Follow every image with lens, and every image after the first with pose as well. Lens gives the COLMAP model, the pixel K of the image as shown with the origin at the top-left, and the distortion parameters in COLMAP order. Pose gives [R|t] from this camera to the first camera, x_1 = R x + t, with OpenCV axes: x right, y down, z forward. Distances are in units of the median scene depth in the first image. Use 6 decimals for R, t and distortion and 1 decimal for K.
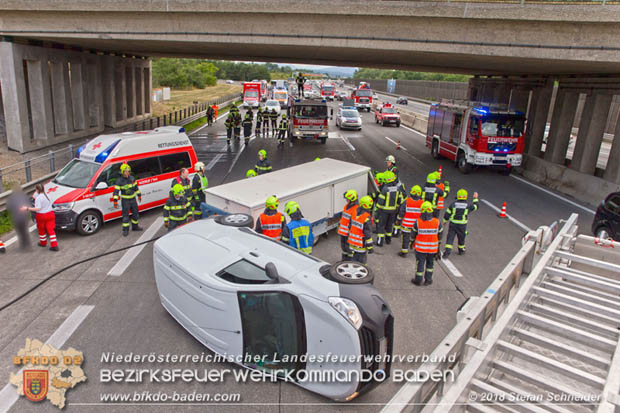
lens RADIAL K [[447.5, 0, 293.0], [0, 447.5, 206.0], [0, 0, 1]] dist [-0.108513, 0.091936]
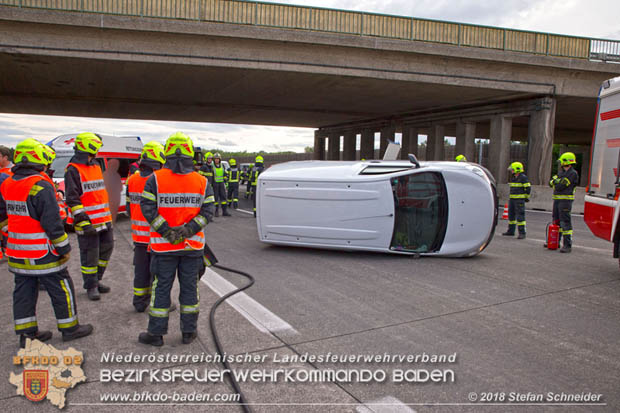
lens RADIAL K [[447.5, 0, 293.0], [0, 447.5, 206.0], [0, 0, 1]] dist [-0.108513, 0.091936]
pose [[0.895803, -0.052904, 0.441291, -0.393137], [0.136090, 0.977849, -0.159029, 0.184600], [-0.423103, 0.202514, 0.883160, 0.027750]]
